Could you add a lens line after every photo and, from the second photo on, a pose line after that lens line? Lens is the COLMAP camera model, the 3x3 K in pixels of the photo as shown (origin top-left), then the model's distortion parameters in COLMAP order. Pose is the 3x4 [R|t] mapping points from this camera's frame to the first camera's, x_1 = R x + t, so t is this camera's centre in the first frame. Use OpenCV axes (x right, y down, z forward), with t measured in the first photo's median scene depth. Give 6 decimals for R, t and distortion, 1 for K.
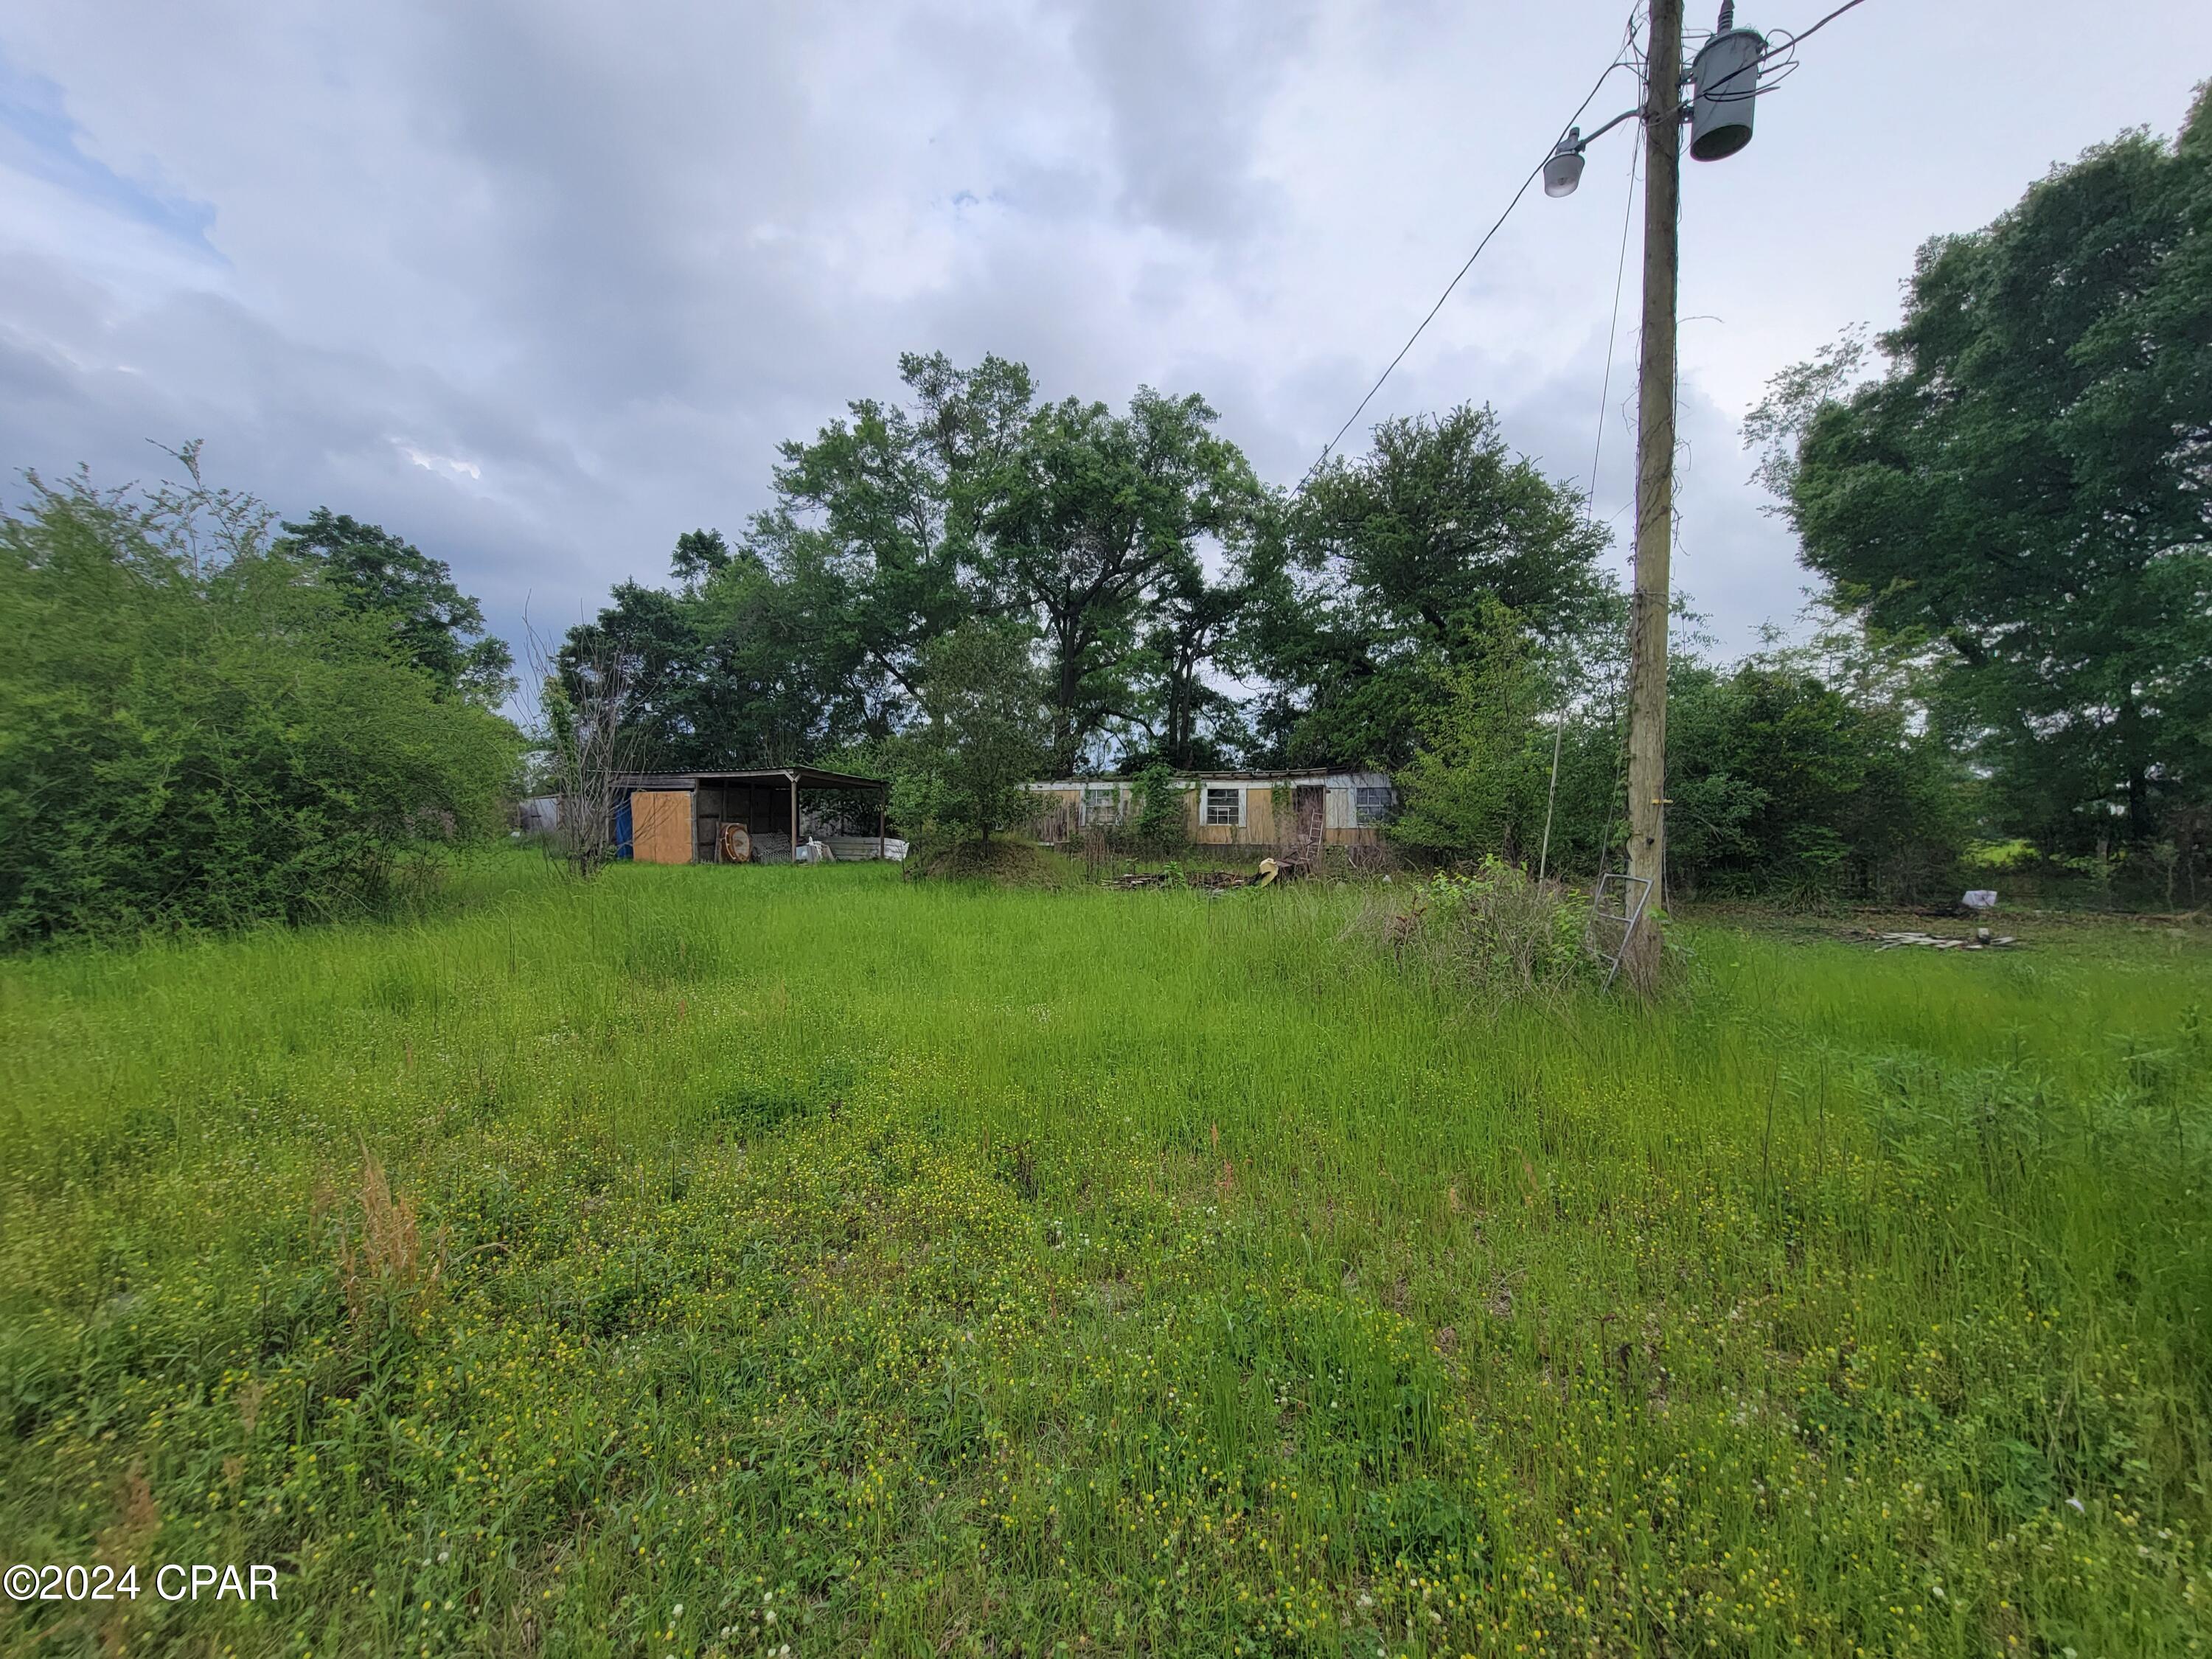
lens RADIAL K [[964.5, 0, 1106.0], [0, 964.5, 829.5], [0, 0, 1]] dist [-0.001720, -0.000419]
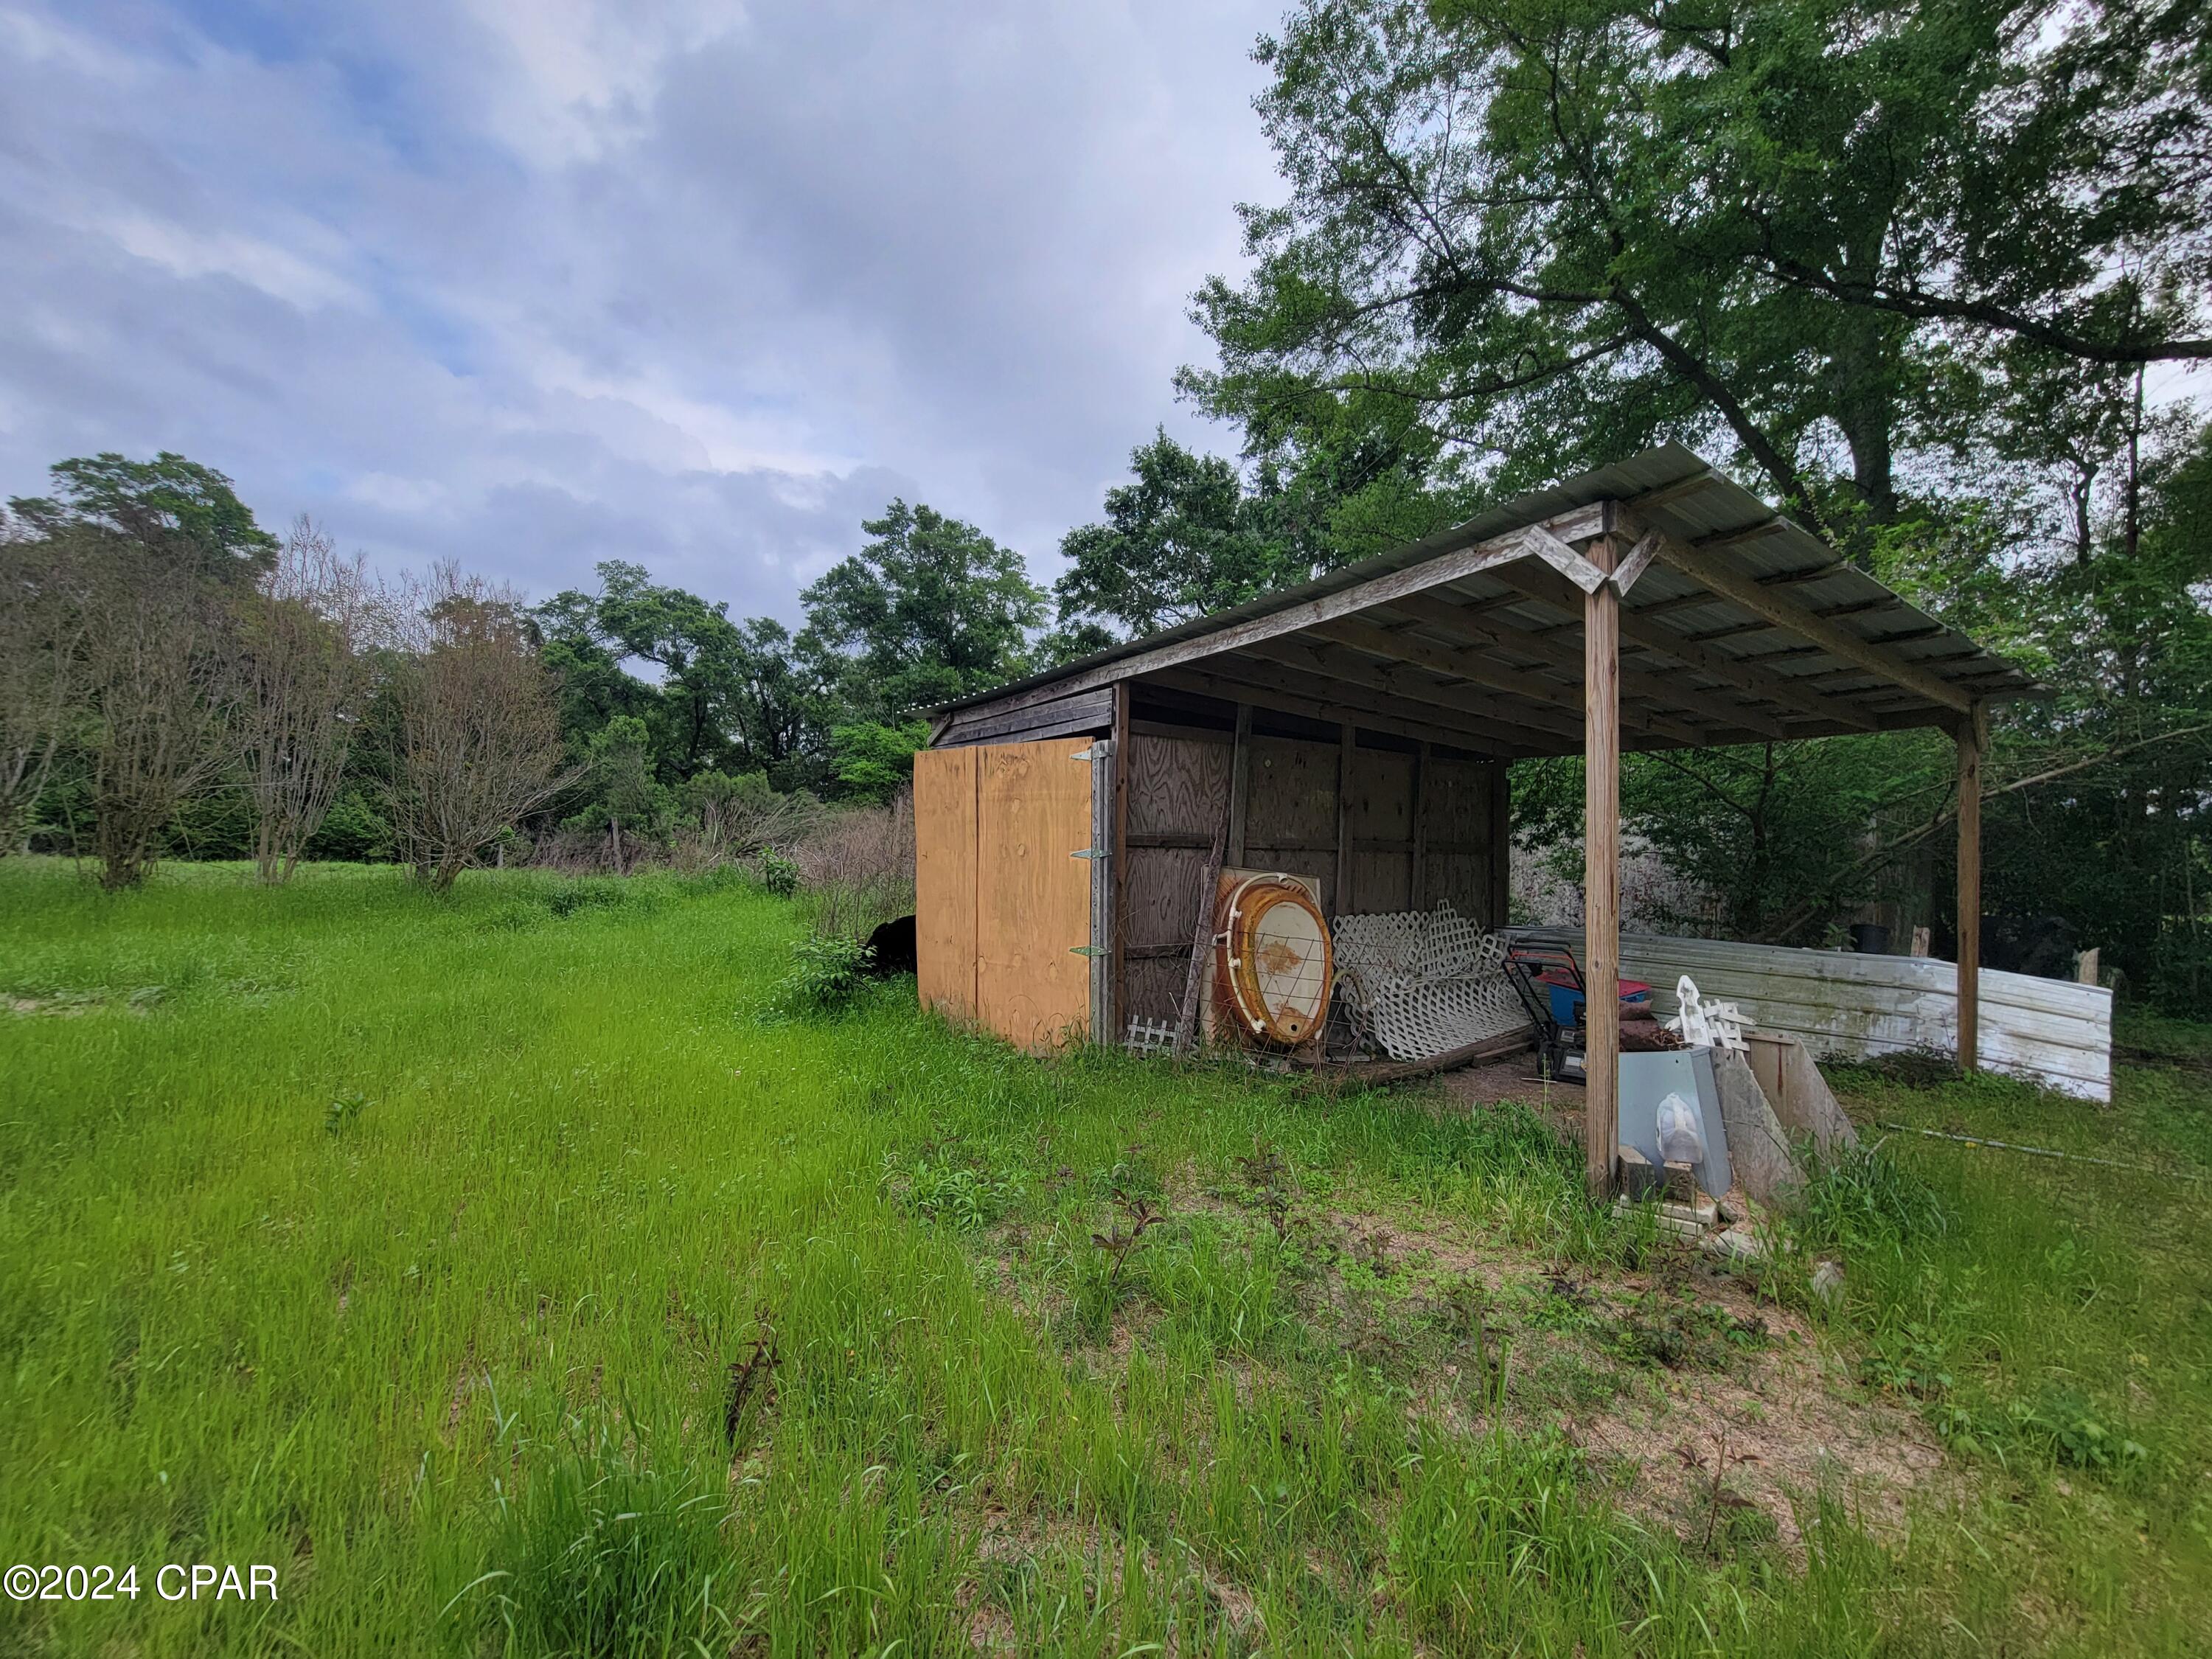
lens RADIAL K [[964.5, 0, 1106.0], [0, 964.5, 829.5], [0, 0, 1]] dist [-0.001720, -0.000419]
pose [[0.812684, 0.004698, -0.582686, -0.218842], [-0.038007, 0.998265, -0.044961, -0.004374], [0.581464, 0.058685, 0.811453, 0.616220]]
